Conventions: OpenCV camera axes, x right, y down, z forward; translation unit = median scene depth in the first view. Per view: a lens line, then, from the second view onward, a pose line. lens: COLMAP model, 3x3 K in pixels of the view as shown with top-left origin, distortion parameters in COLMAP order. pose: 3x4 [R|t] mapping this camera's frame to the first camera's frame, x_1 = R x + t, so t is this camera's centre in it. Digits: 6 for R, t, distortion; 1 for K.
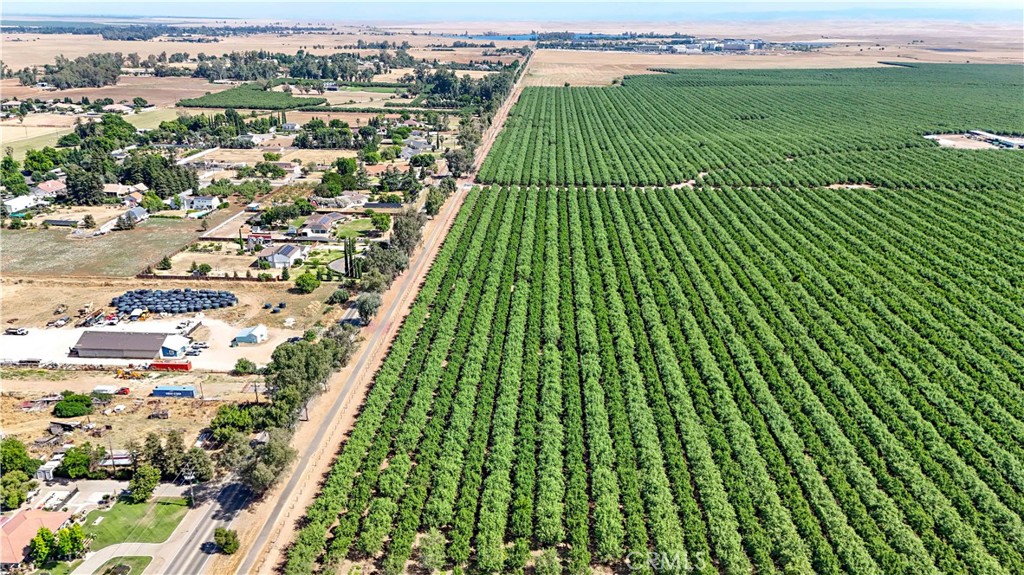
lens RADIAL K [[749.0, 0, 512.0], [0, 749.0, 287.5], [0, 0, 1]] dist [0.078046, -0.068678]
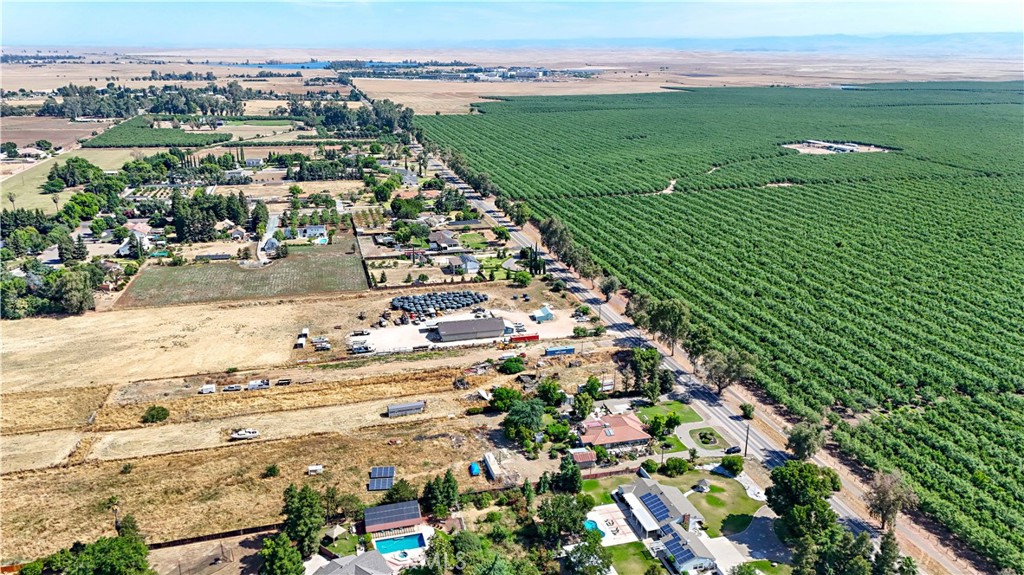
lens RADIAL K [[749.0, 0, 512.0], [0, 749.0, 287.5], [0, 0, 1]] dist [0.078046, -0.068678]
pose [[0.952114, -0.096571, 0.290090, -0.403282], [0.105521, 0.994299, -0.015331, 0.015637], [-0.286956, 0.045208, 0.956876, -0.120097]]
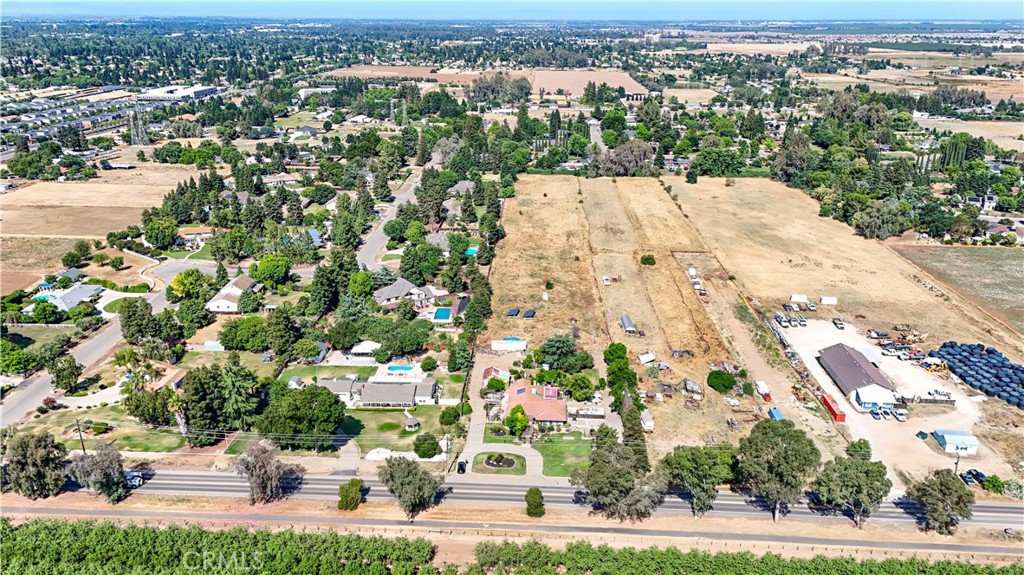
lens RADIAL K [[749.0, 0, 512.0], [0, 749.0, 287.5], [0, 0, 1]] dist [0.078046, -0.068678]
pose [[-0.004916, 0.326625, -0.945141, 0.171144], [-0.340375, 0.888170, 0.308707, -0.082132], [0.940277, 0.323220, 0.106809, 0.238152]]
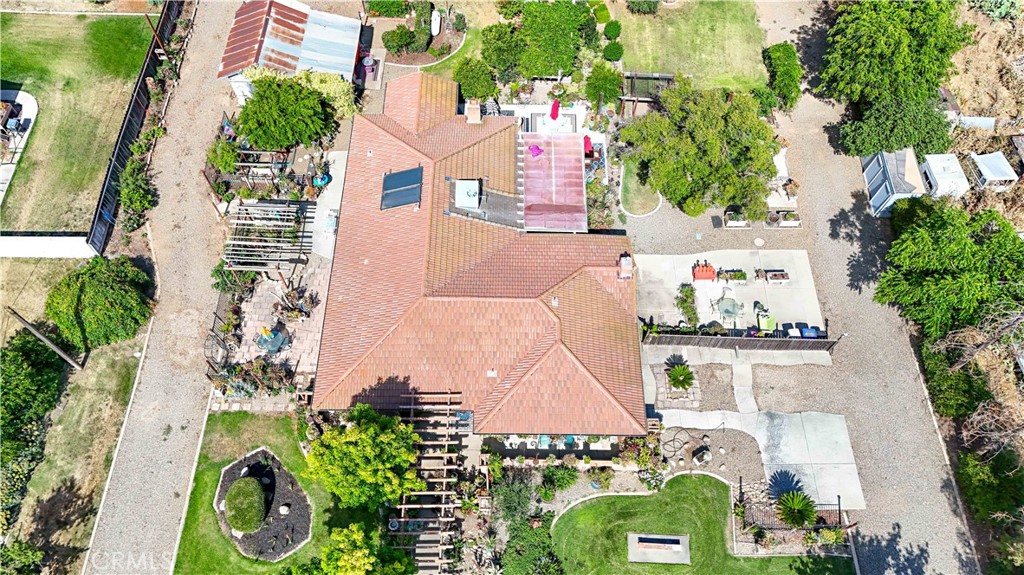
lens RADIAL K [[749.0, 0, 512.0], [0, 749.0, 287.5], [0, 0, 1]] dist [0.078046, -0.068678]
pose [[0.038034, 0.864440, -0.501295, -0.167502], [-0.350181, 0.481377, 0.803523, 0.037090], [0.935909, 0.144983, 0.321020, 0.295252]]
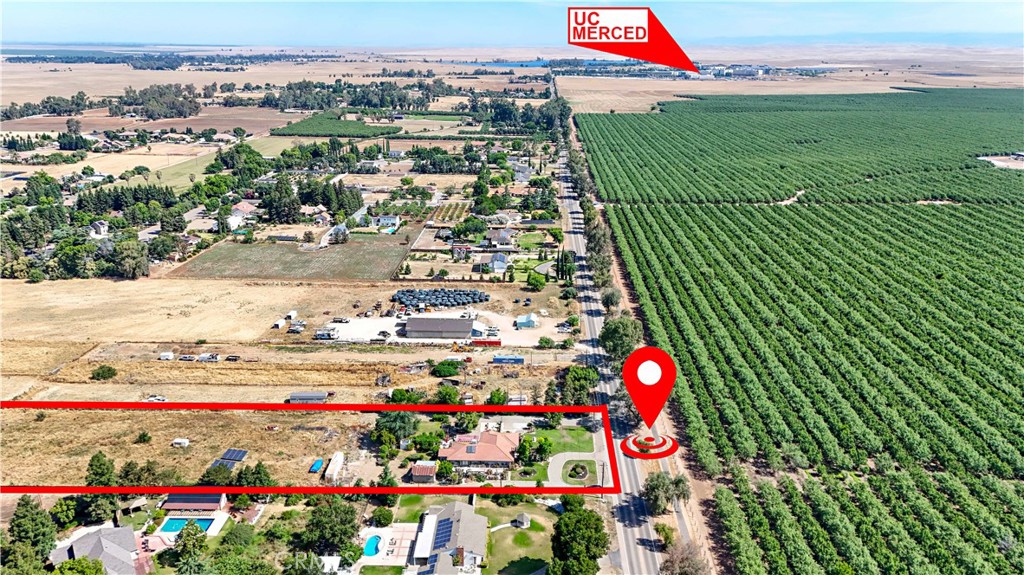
lens RADIAL K [[749.0, 0, 512.0], [0, 749.0, 287.5], [0, 0, 1]] dist [0.078046, -0.068678]
pose [[0.999928, -0.007649, 0.009245, -0.199883], [0.007918, 0.999534, -0.029491, 0.022554], [-0.009015, 0.029562, 0.999522, -0.130231]]
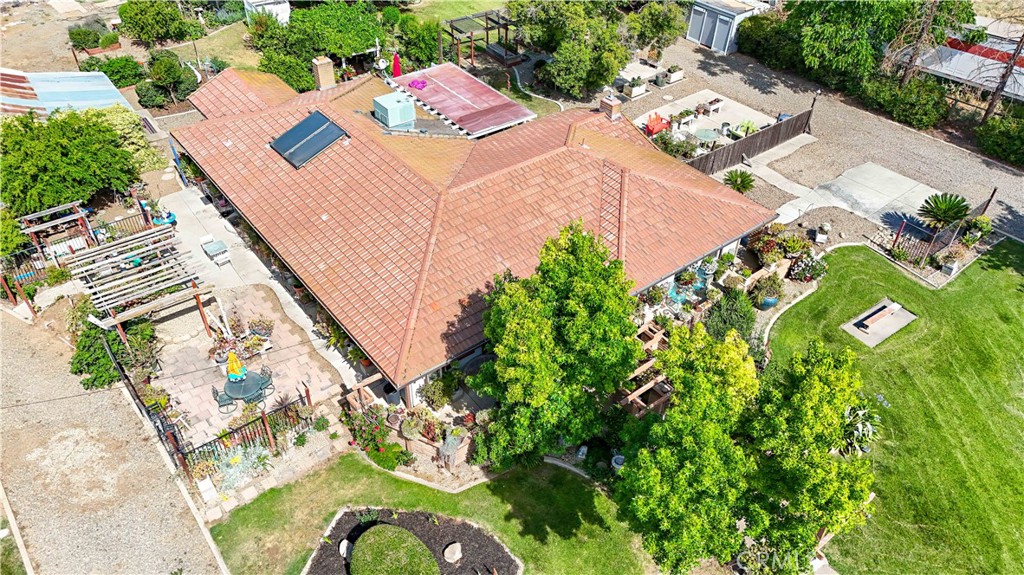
lens RADIAL K [[749.0, 0, 512.0], [0, 749.0, 287.5], [0, 0, 1]] dist [0.078046, -0.068678]
pose [[0.649370, 0.484536, -0.586126, -0.167687], [-0.261991, 0.866096, 0.425720, 0.083397], [0.713918, -0.122890, 0.689361, 0.277647]]
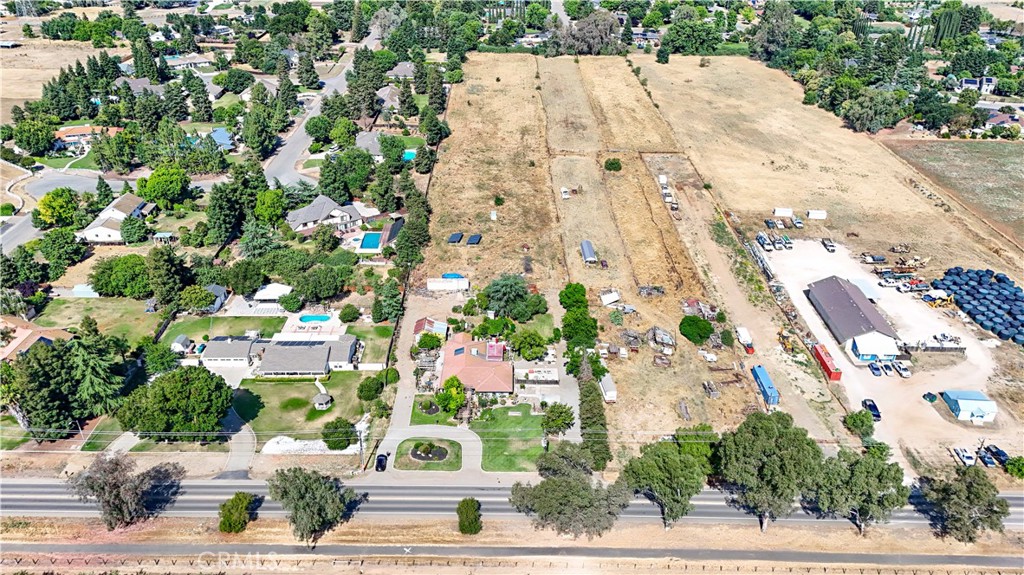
lens RADIAL K [[749.0, 0, 512.0], [0, 749.0, 287.5], [0, 0, 1]] dist [0.078046, -0.068678]
pose [[0.044400, 0.480794, -0.875709, 0.081225], [-0.344299, 0.830234, 0.438371, -0.088313], [0.937810, 0.282042, 0.202399, 0.251454]]
